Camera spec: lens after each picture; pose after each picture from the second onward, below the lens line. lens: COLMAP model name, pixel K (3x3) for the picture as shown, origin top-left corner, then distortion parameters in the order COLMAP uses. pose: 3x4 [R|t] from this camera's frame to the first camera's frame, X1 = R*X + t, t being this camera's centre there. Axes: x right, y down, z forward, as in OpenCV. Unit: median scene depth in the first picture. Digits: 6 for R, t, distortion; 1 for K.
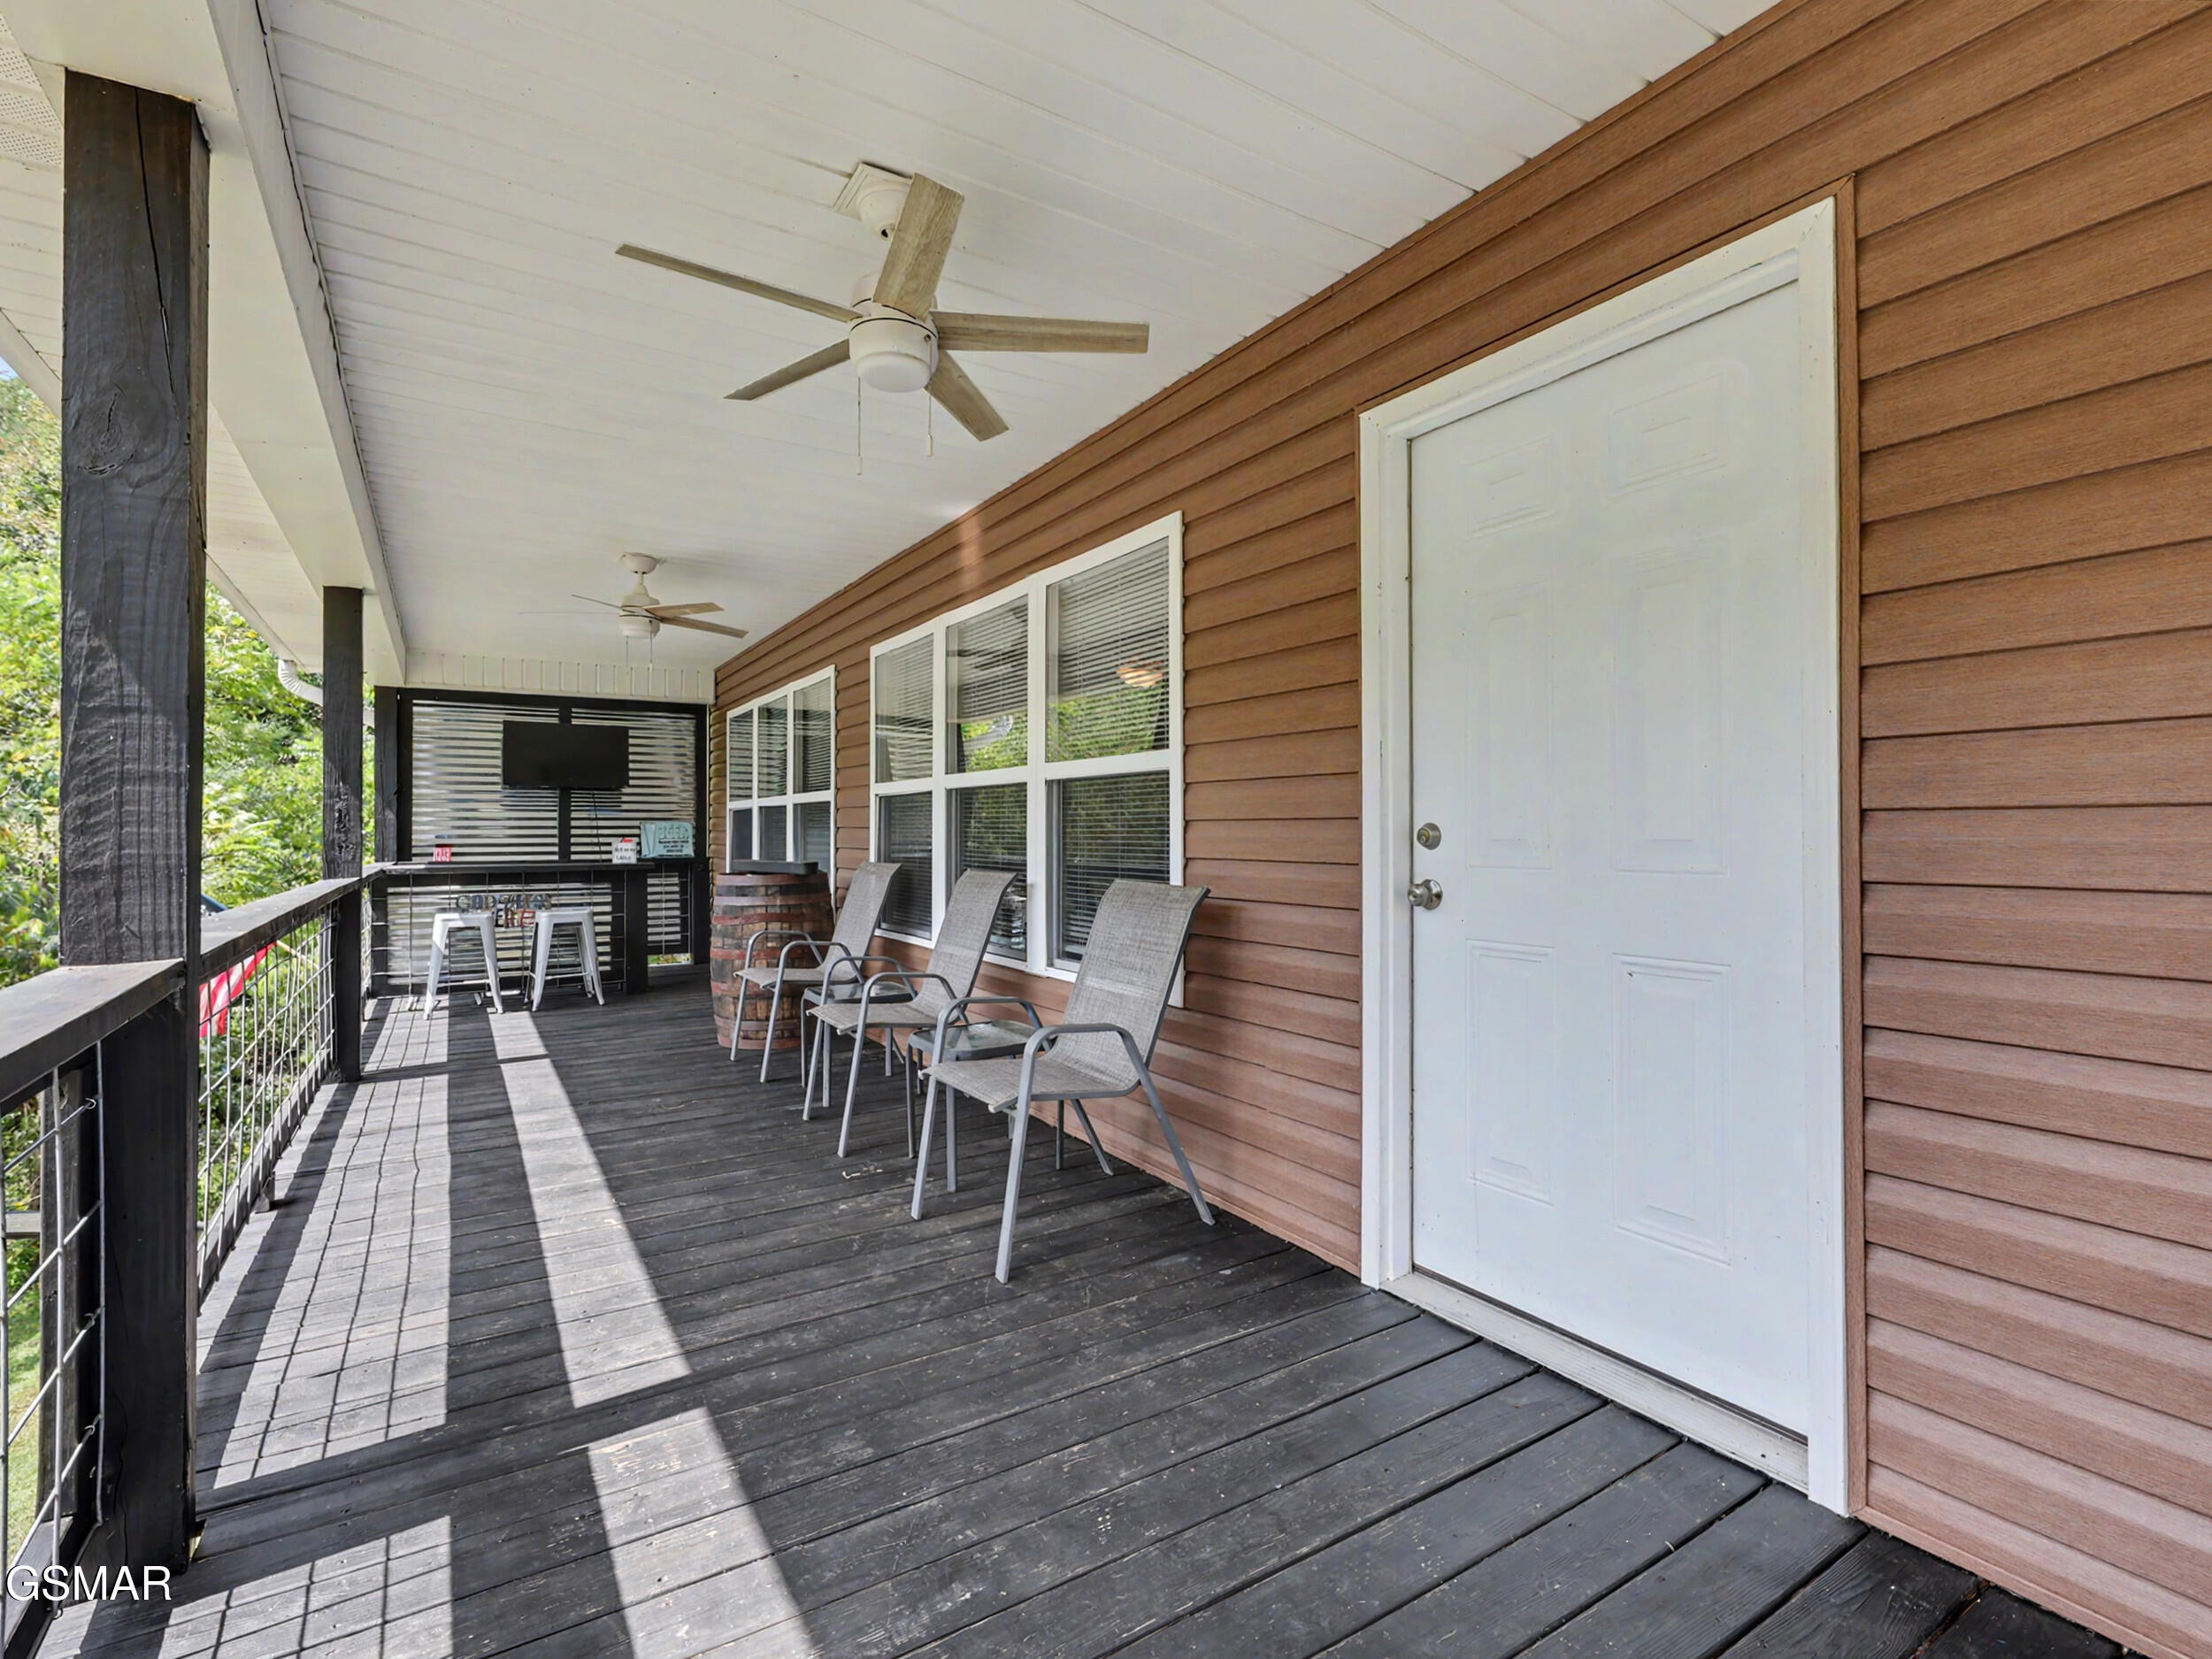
lens RADIAL K [[1063.2, 0, 1110.6], [0, 1063.2, 822.2], [0, 0, 1]] dist [0.000615, 0.002176]
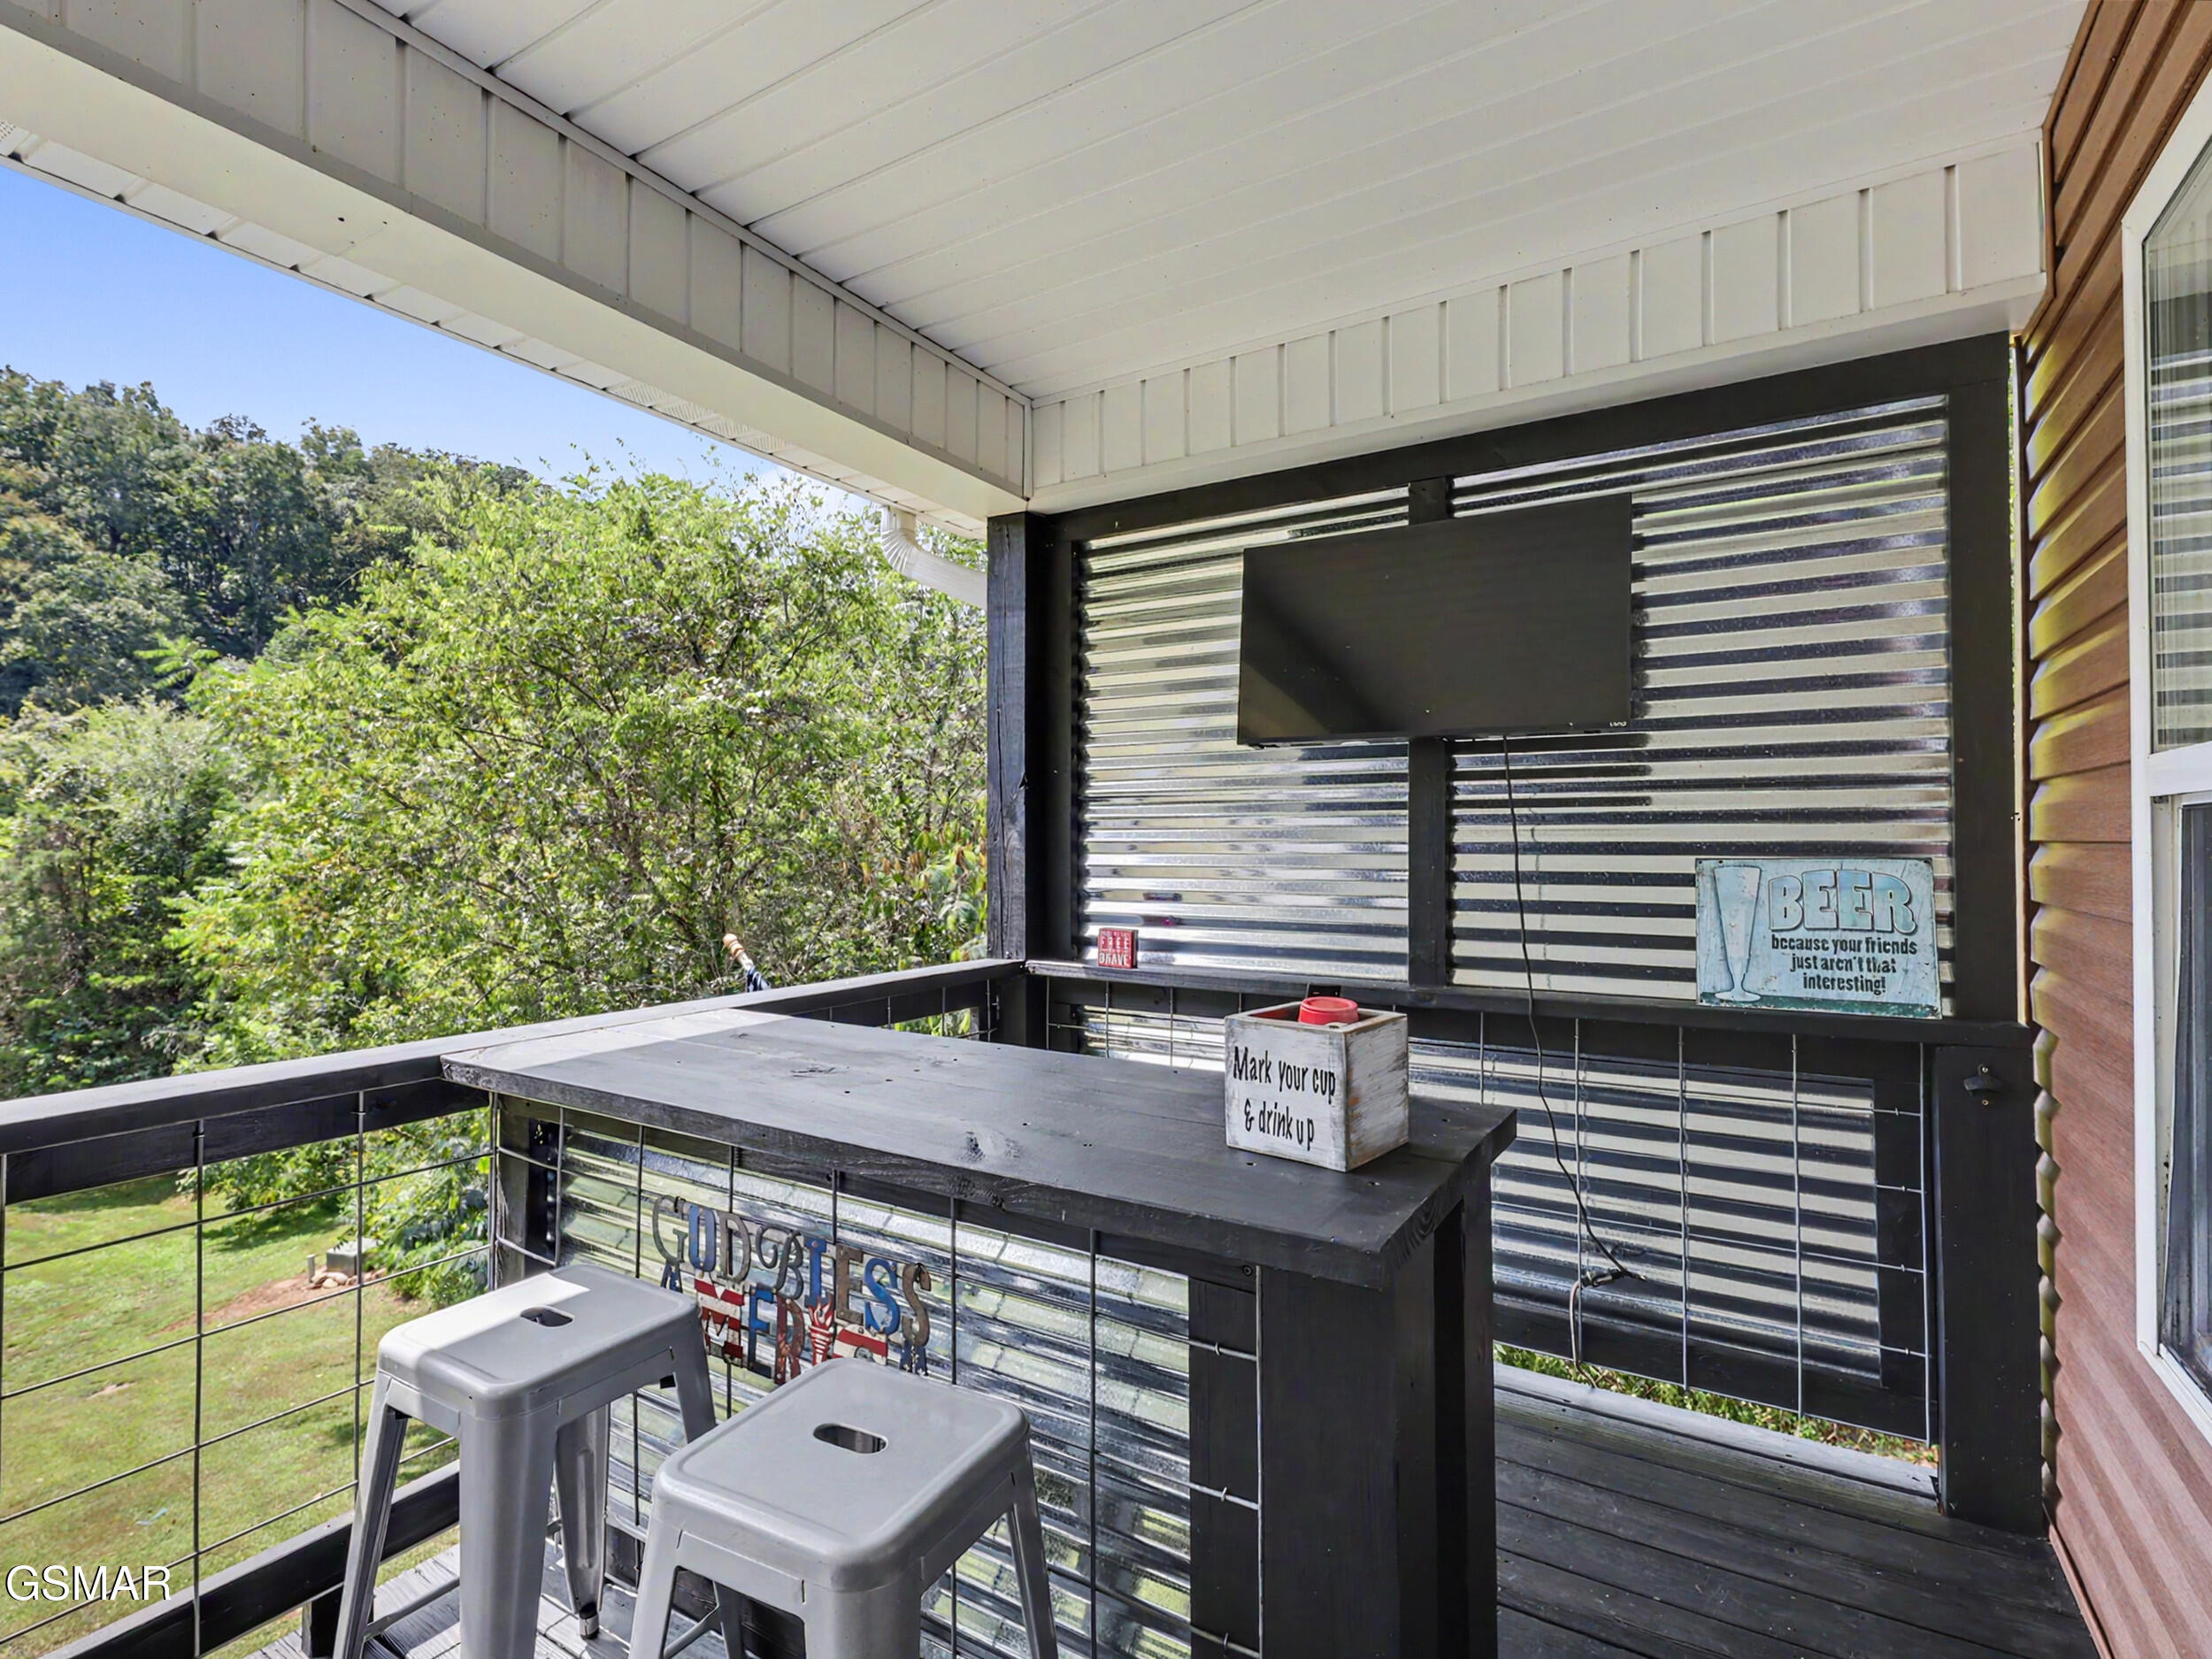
lens RADIAL K [[1063.2, 0, 1120.2], [0, 1063.2, 820.0], [0, 0, 1]] dist [0.000615, 0.002176]
pose [[0.437874, -0.013703, -0.898932, -0.293650], [0.004439, 0.999905, -0.013080, -0.007647], [0.899025, 0.001737, 0.437893, 0.823670]]
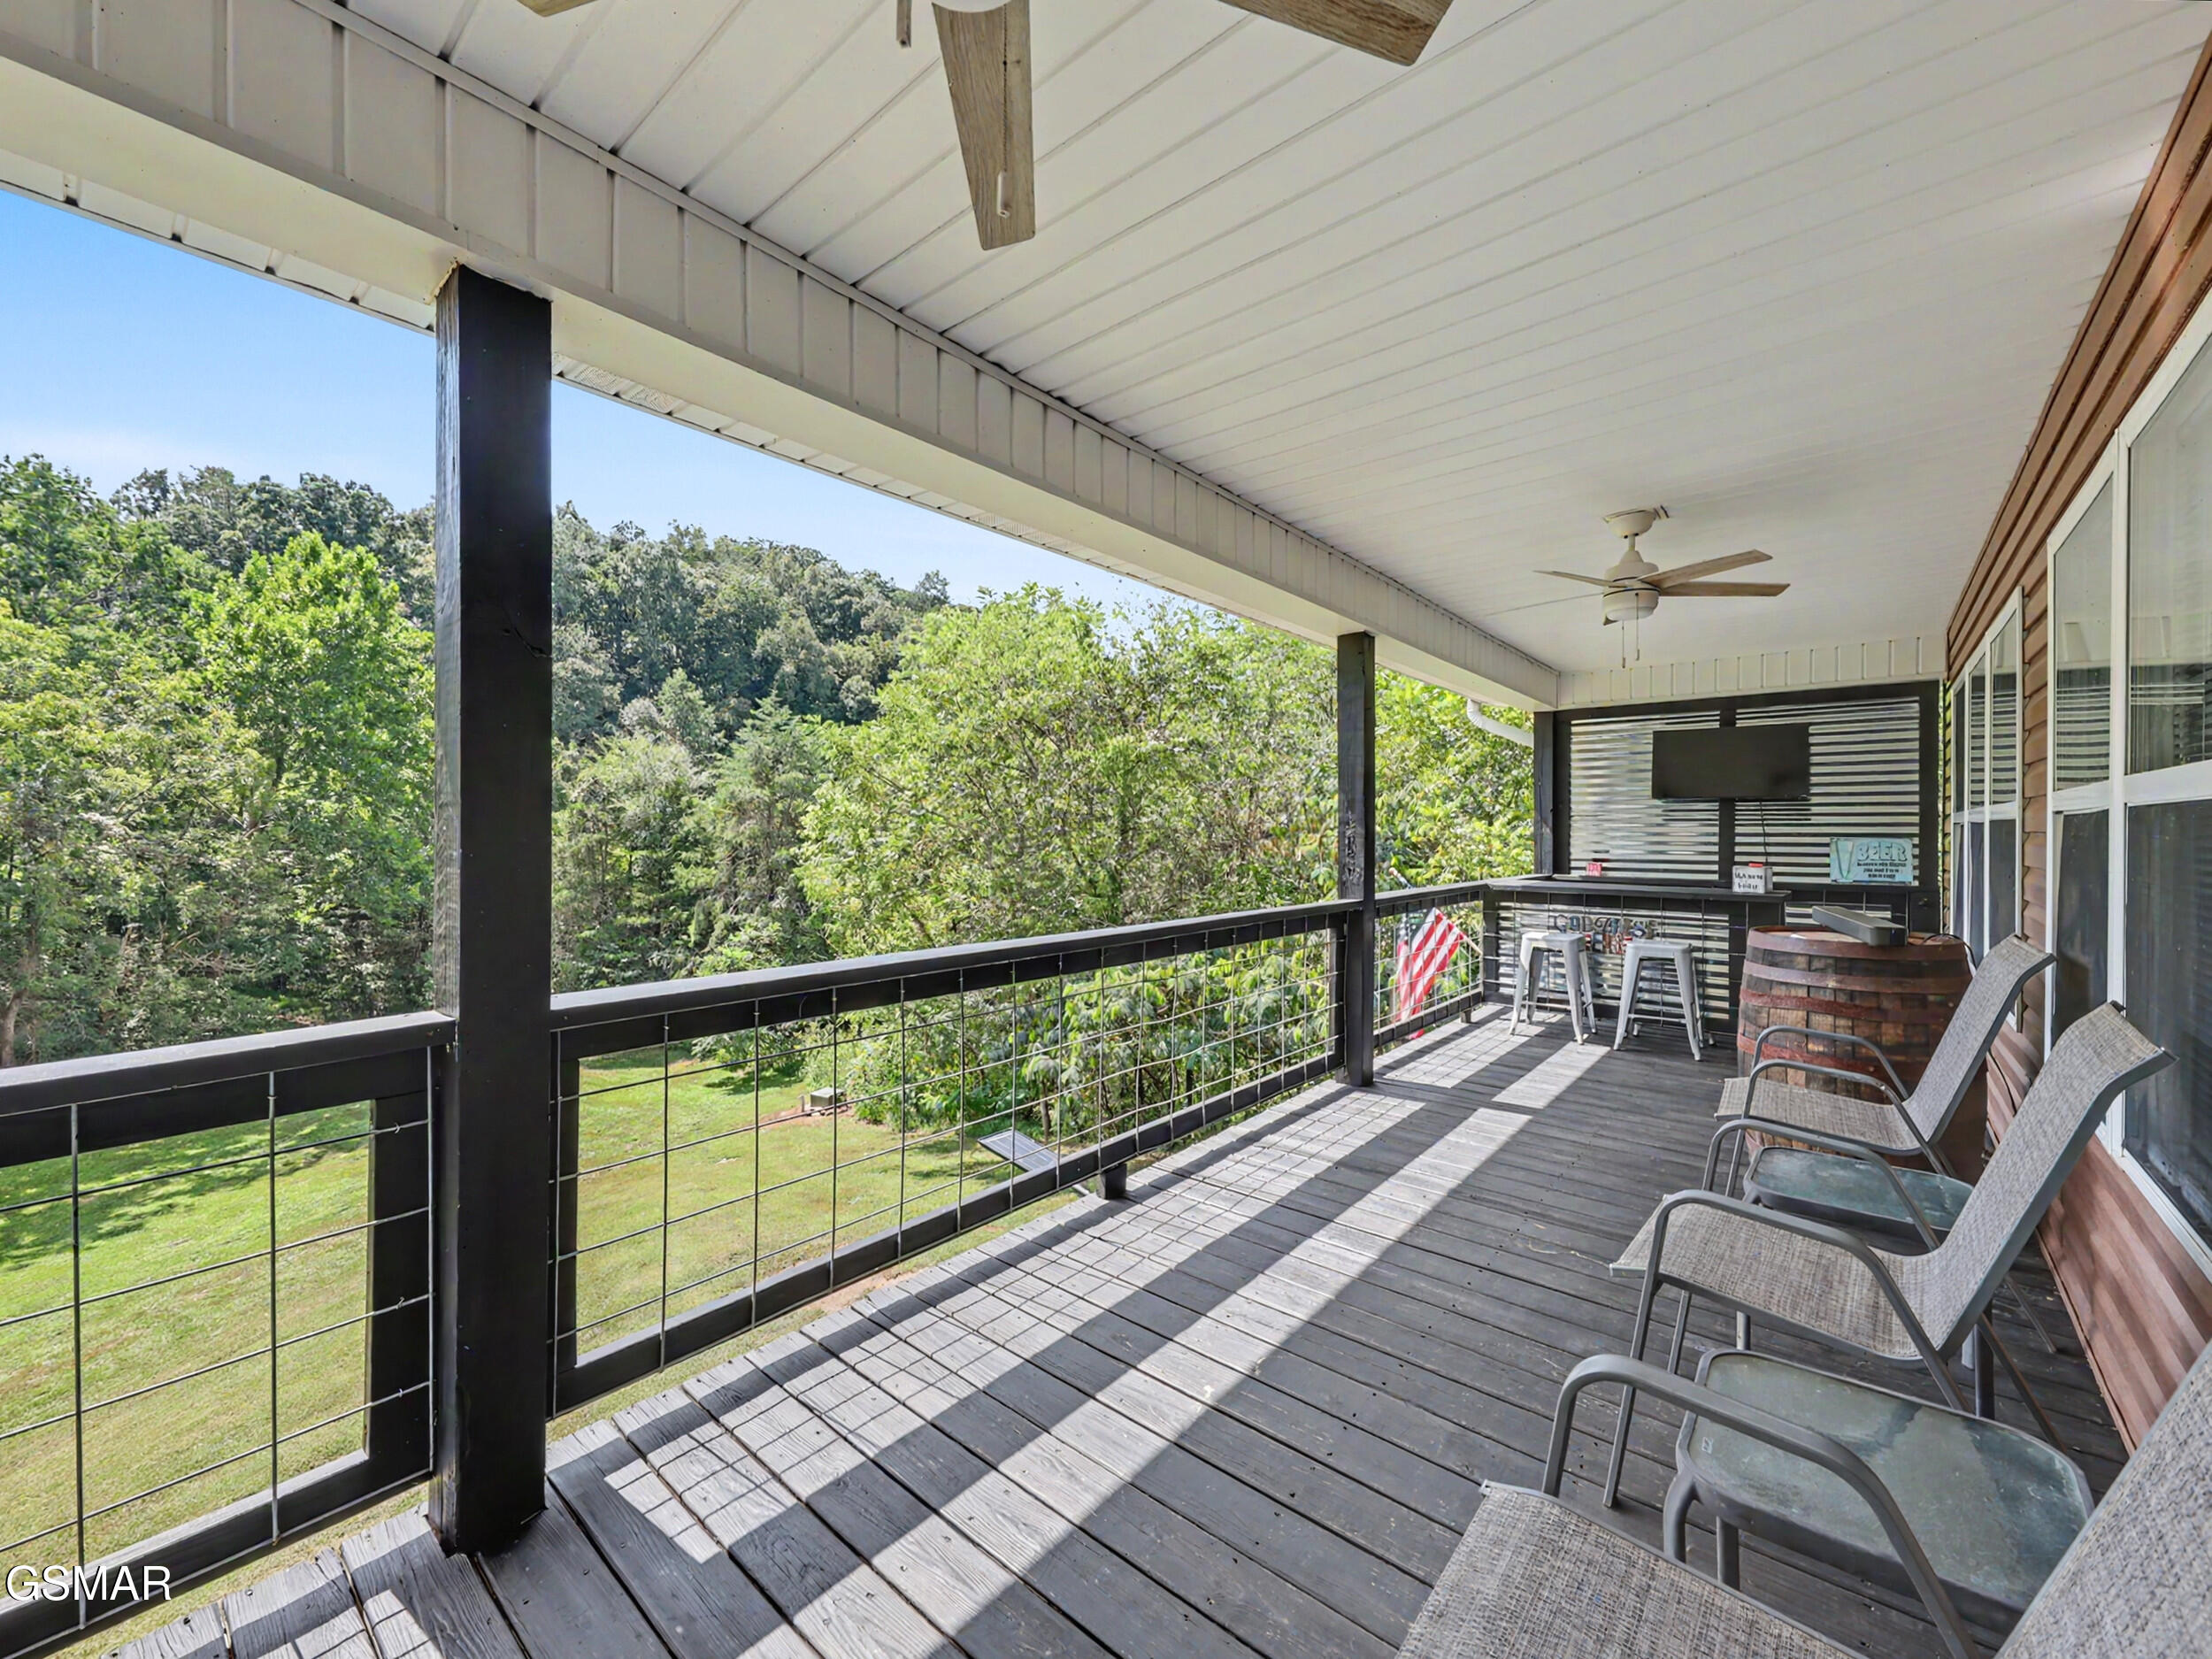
lens RADIAL K [[894.4, 0, 1096.5], [0, 894.4, 825.5], [0, 0, 1]] dist [0.003402, -0.000025]
pose [[0.291000, 0.002216, -0.956720, 0.051916], [0.005086, 0.999980, 0.003863, -0.016748], [0.956710, -0.005990, 0.290983, 0.288569]]
